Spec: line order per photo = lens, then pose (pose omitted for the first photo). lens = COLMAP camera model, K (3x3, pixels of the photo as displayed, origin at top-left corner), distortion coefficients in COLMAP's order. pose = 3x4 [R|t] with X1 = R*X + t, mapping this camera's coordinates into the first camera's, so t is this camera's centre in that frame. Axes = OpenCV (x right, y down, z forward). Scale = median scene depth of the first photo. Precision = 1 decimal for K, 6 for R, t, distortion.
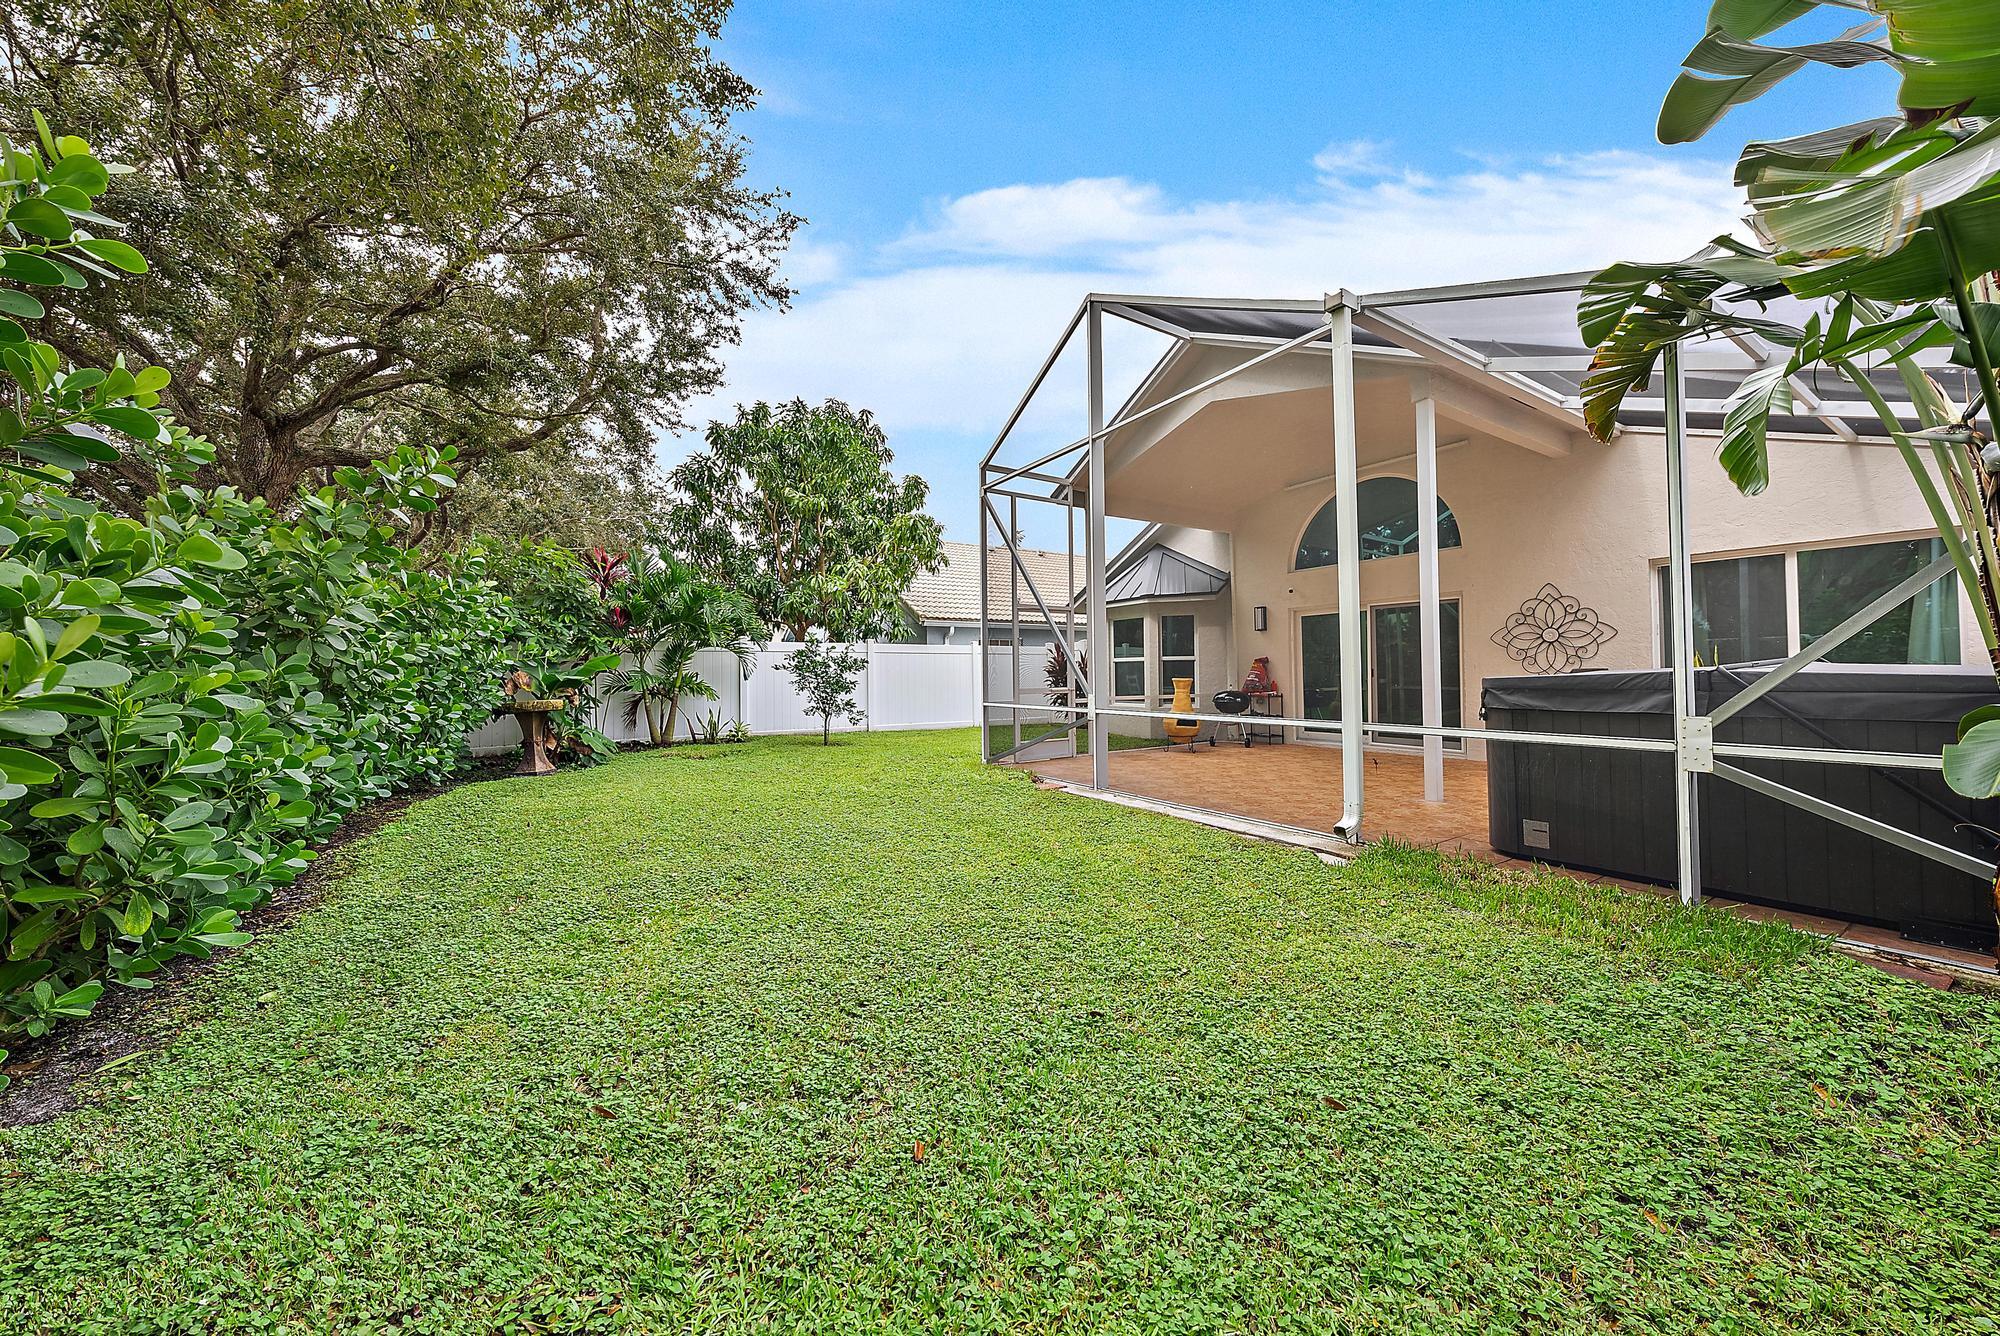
lens RADIAL K [[669.0, 0, 1000.0], [0, 669.0, 668.0], [0, 0, 1]] dist [0.000364, -0.000039]
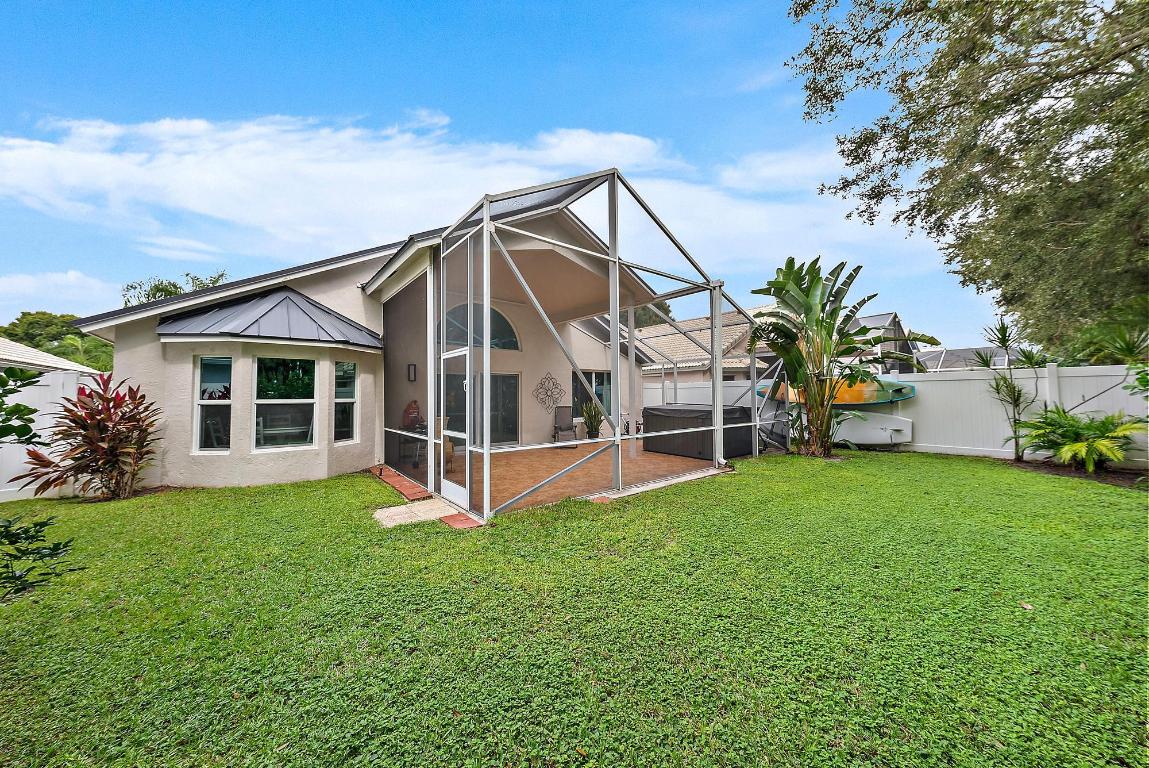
lens RADIAL K [[384.3, 0, 574.5], [0, 384.3, 384.0], [0, 0, 1]] dist [0.000364, -0.000039]
pose [[-0.122752, 0.043288, 0.991493, -0.378620], [0.002663, 0.999059, -0.043288, -0.015049], [-0.992434, -0.002673, -0.122752, 0.674132]]
